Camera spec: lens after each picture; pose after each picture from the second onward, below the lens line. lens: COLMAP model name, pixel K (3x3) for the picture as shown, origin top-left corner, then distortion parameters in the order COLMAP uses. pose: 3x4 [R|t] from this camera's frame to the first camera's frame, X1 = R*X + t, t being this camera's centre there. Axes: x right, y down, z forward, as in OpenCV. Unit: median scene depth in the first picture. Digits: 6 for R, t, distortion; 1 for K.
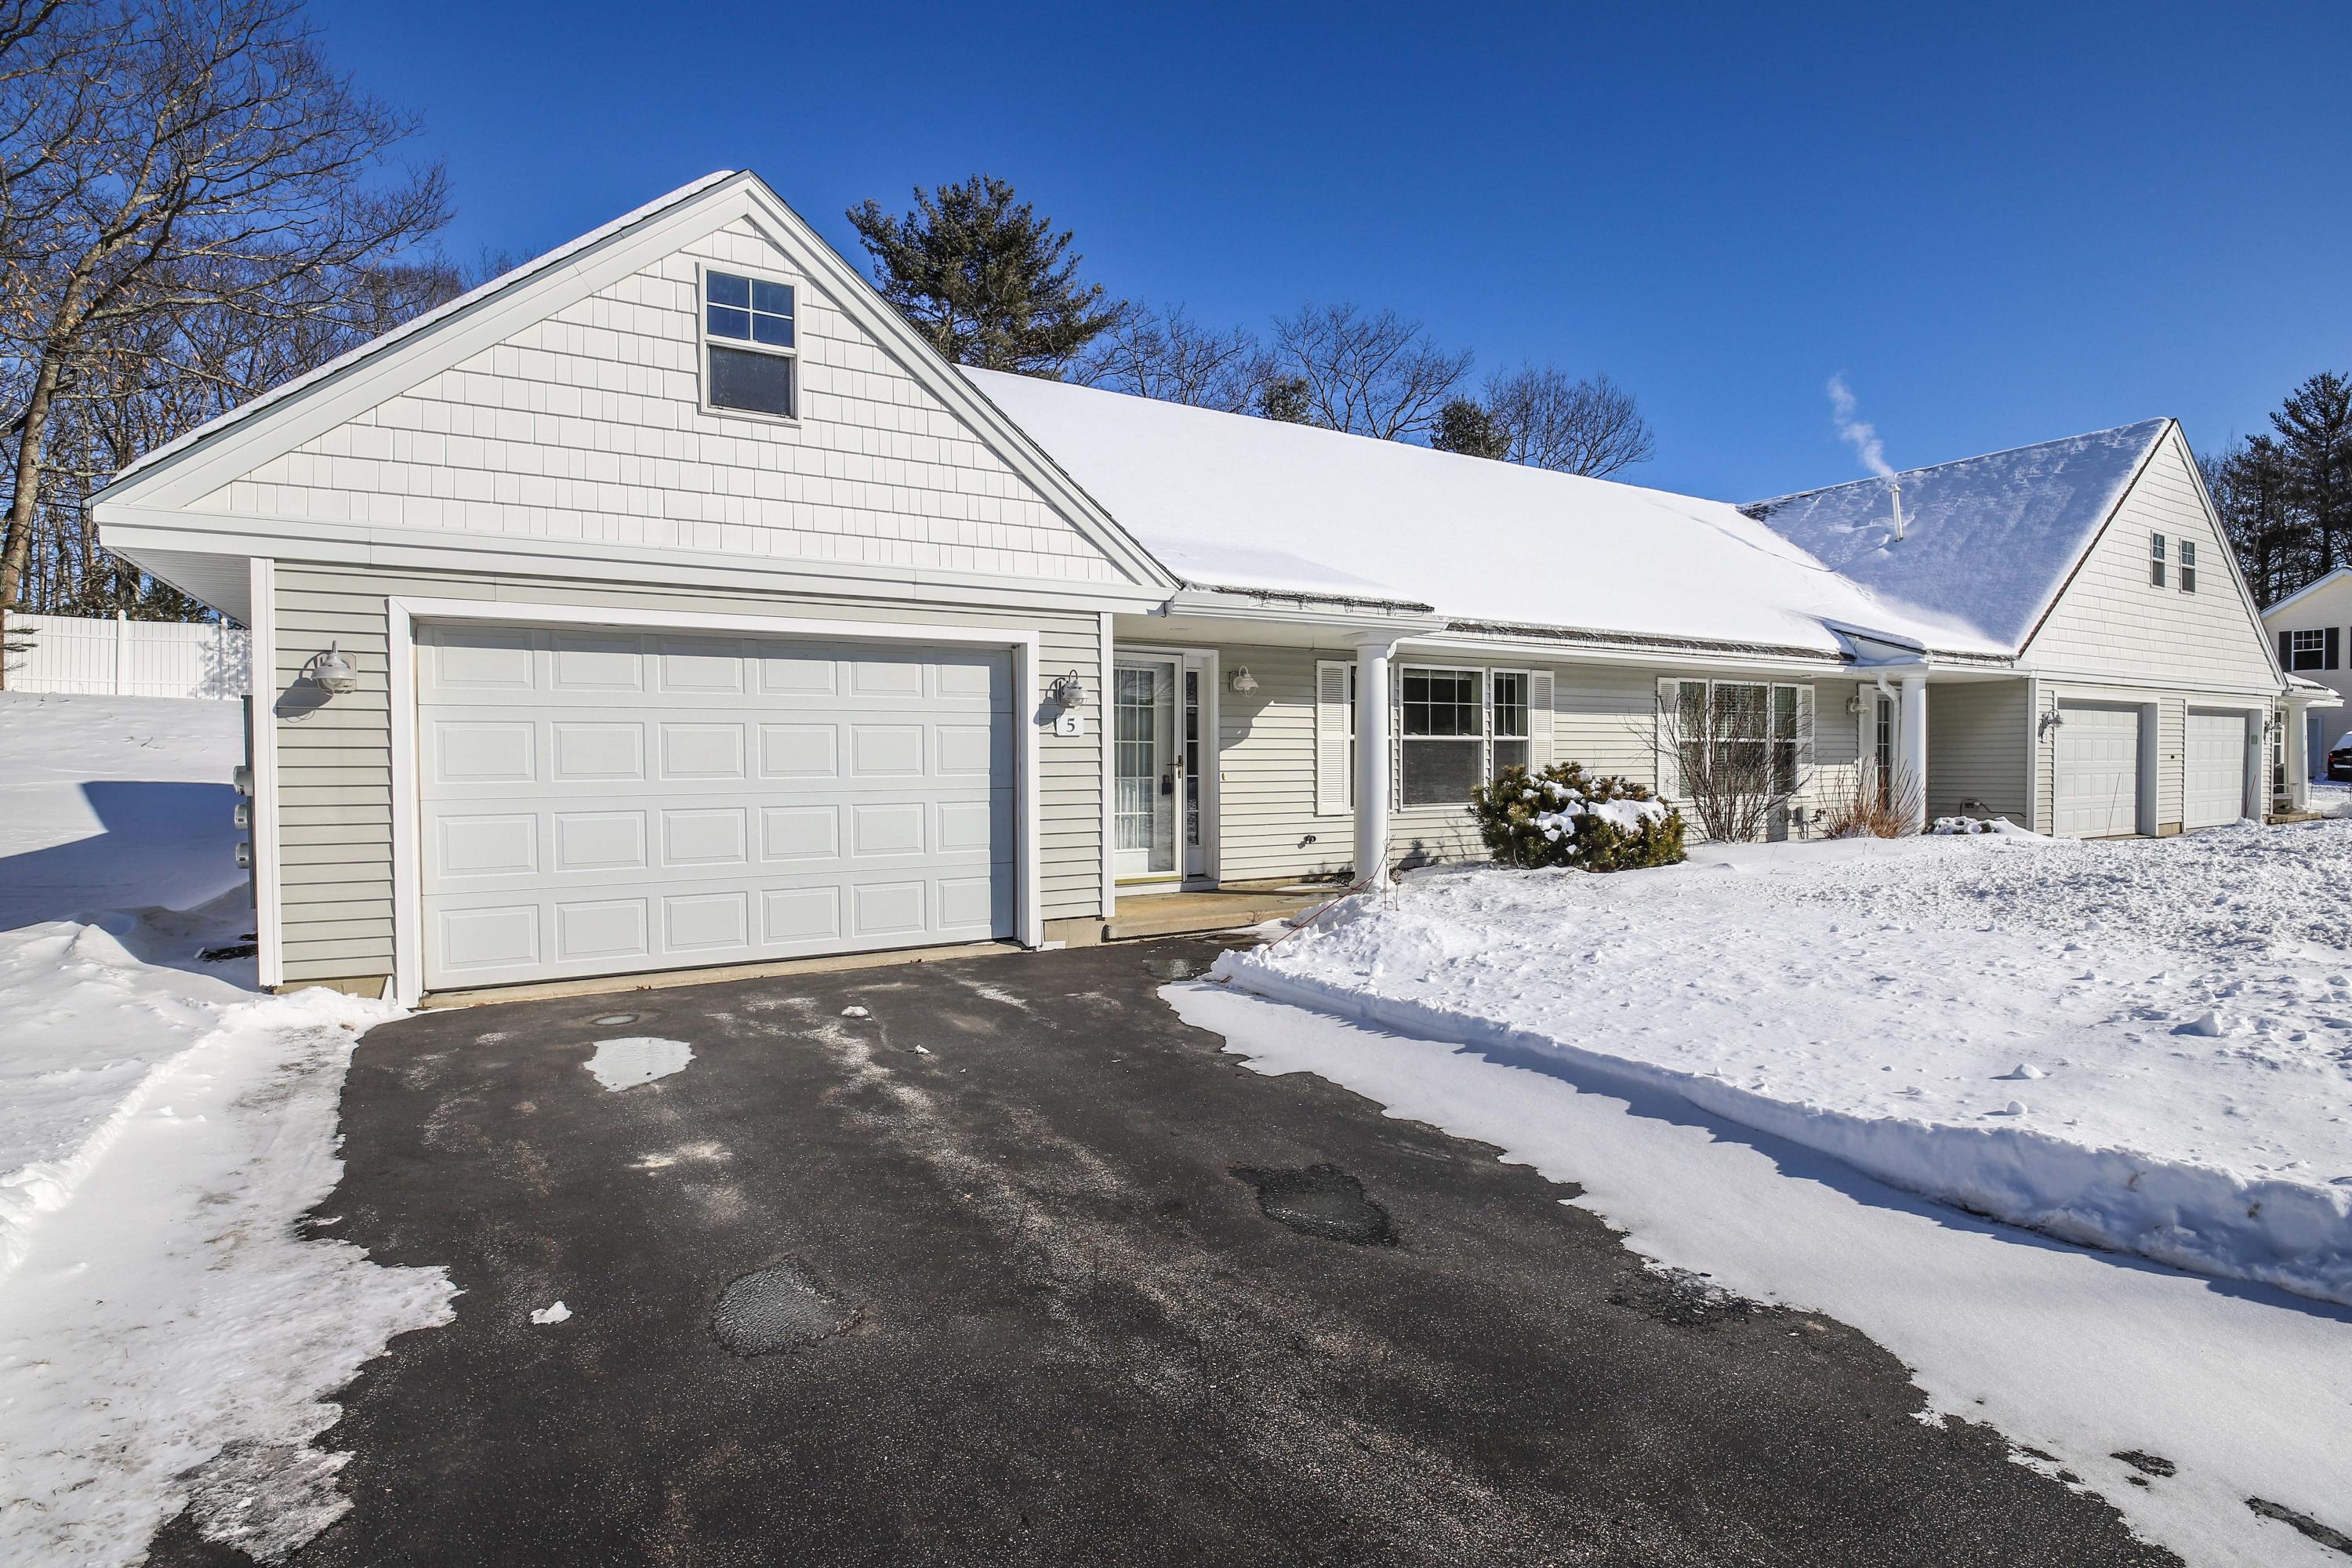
lens RADIAL K [[1163.5, 0, 1176.0], [0, 1163.5, 784.0], [0, 0, 1]] dist [-0.012972, -0.005347]
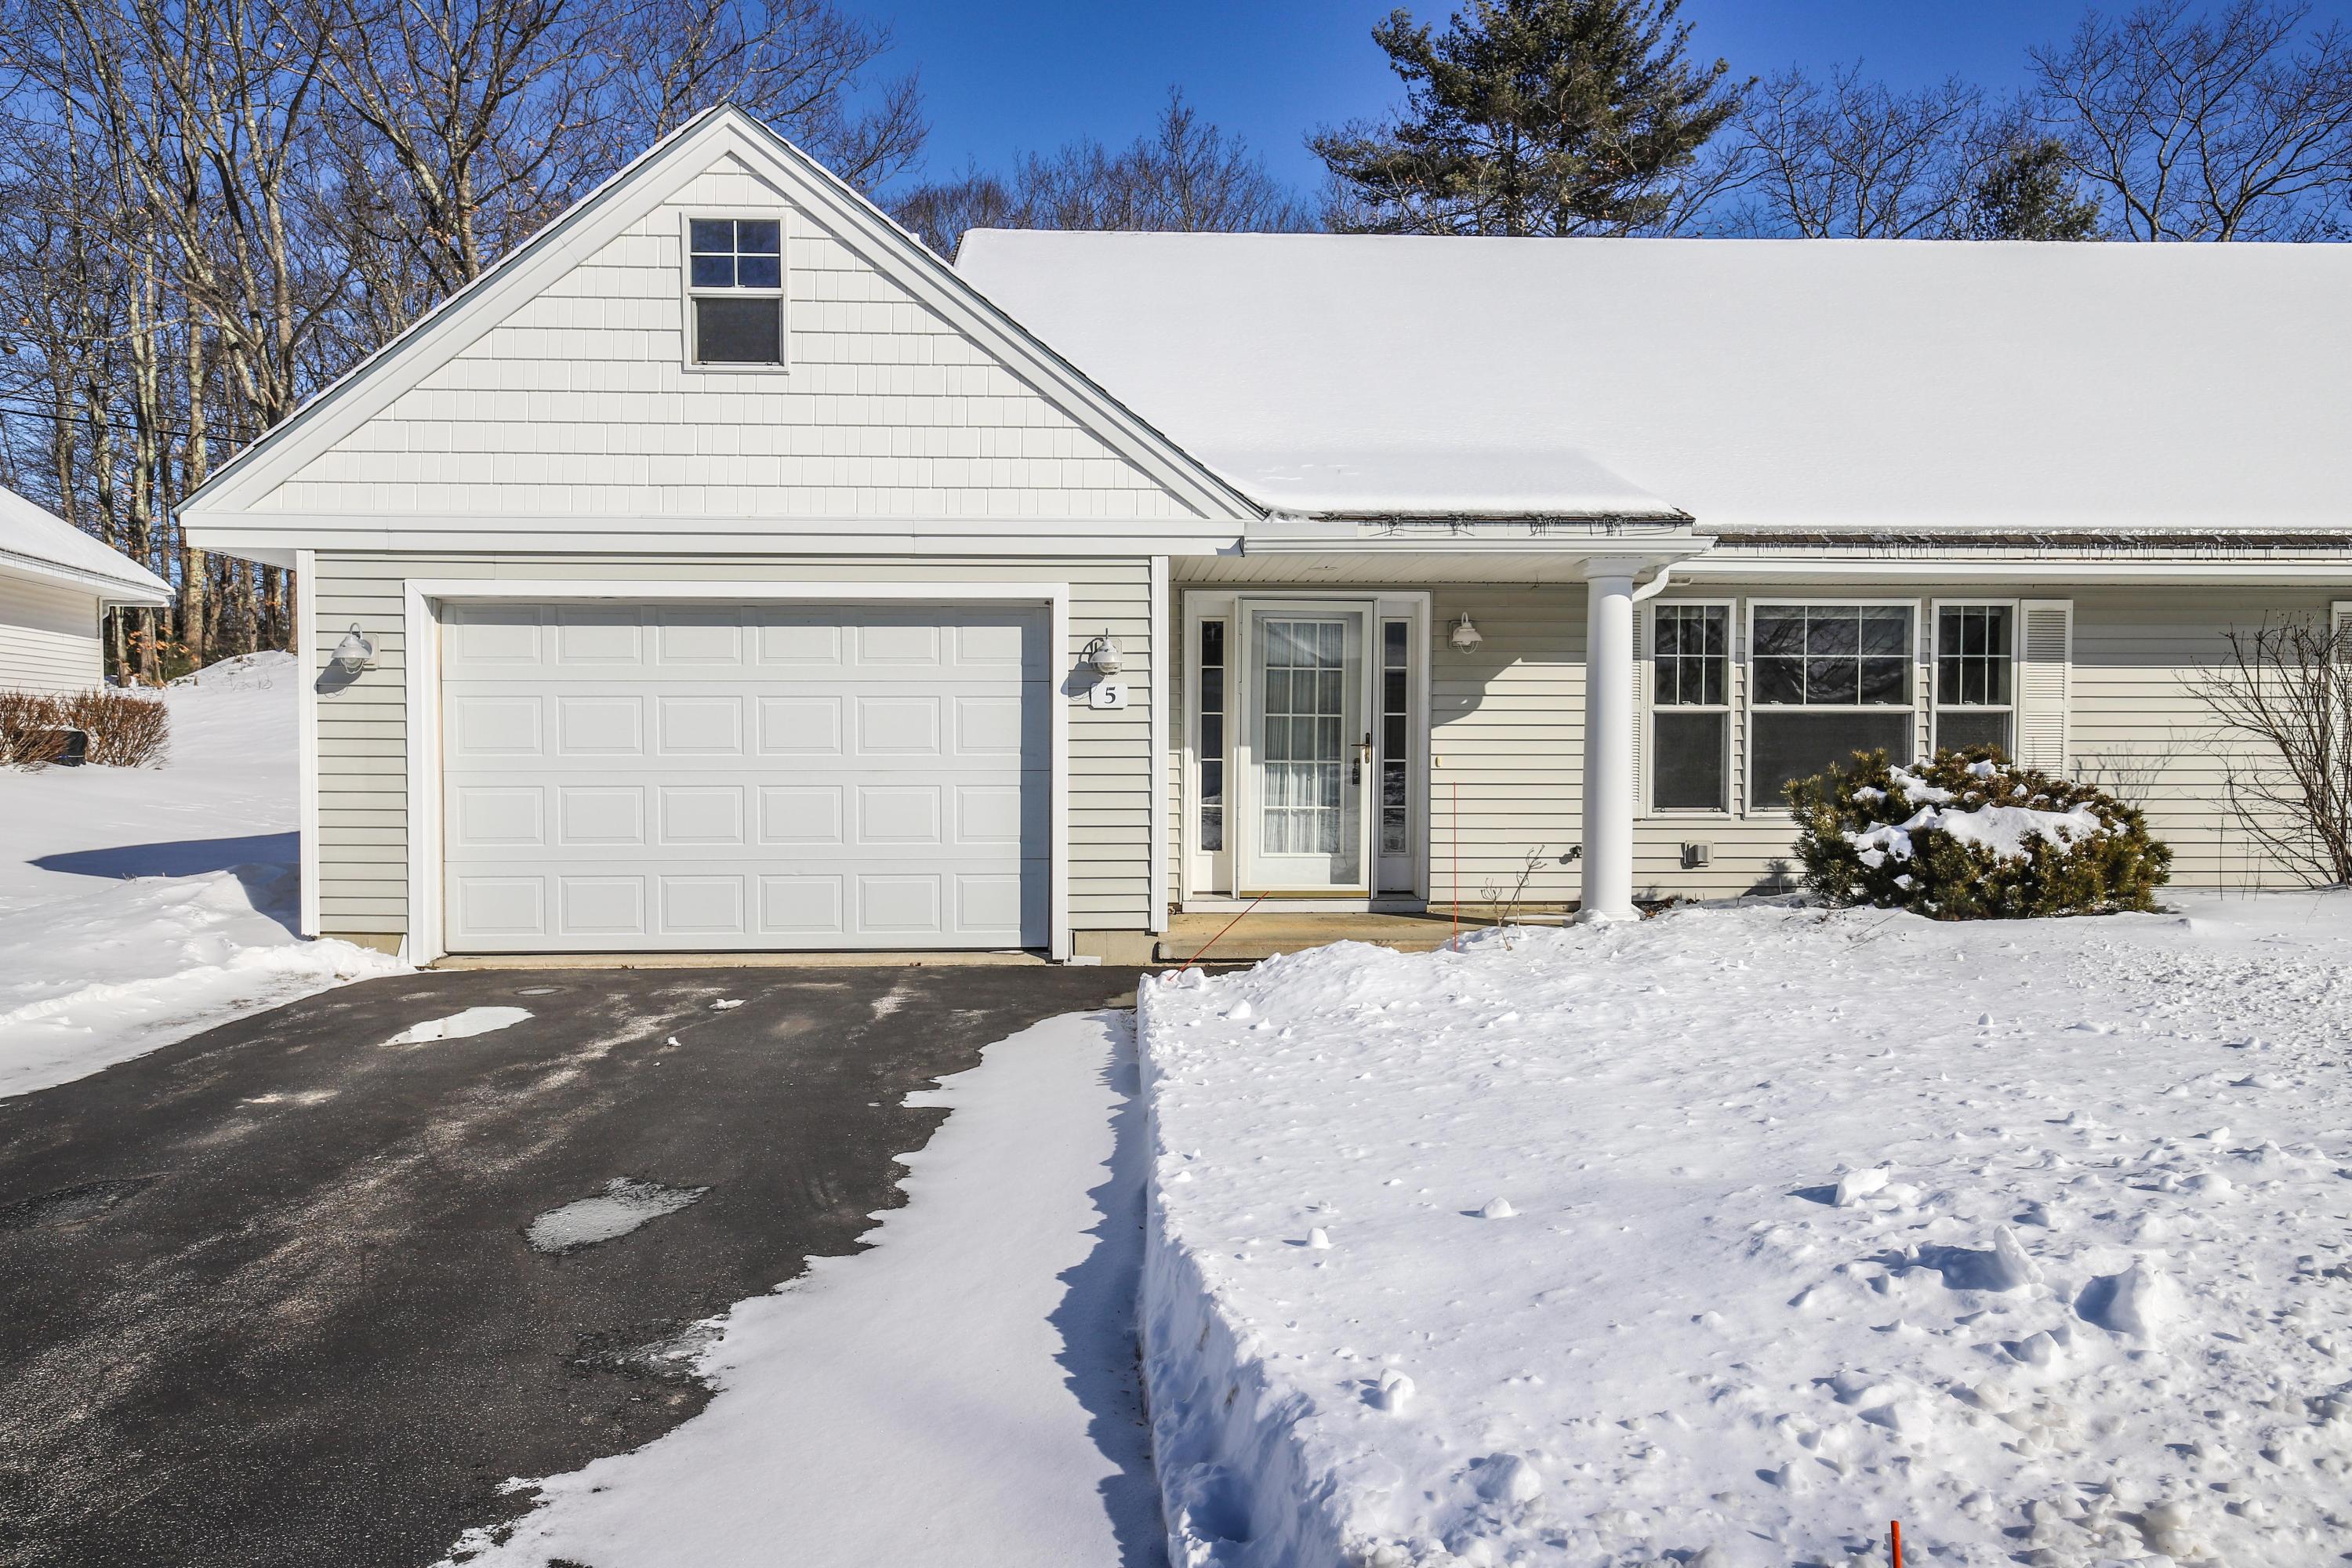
lens RADIAL K [[1562.4, 0, 1176.0], [0, 1562.4, 784.0], [0, 0, 1]] dist [0.017318, 0.000813]
pose [[0.875029, 0.020434, -0.483639, 0.493325], [-0.016427, 0.999787, 0.012522, -0.002506], [0.483792, -0.003012, 0.875178, 0.055261]]
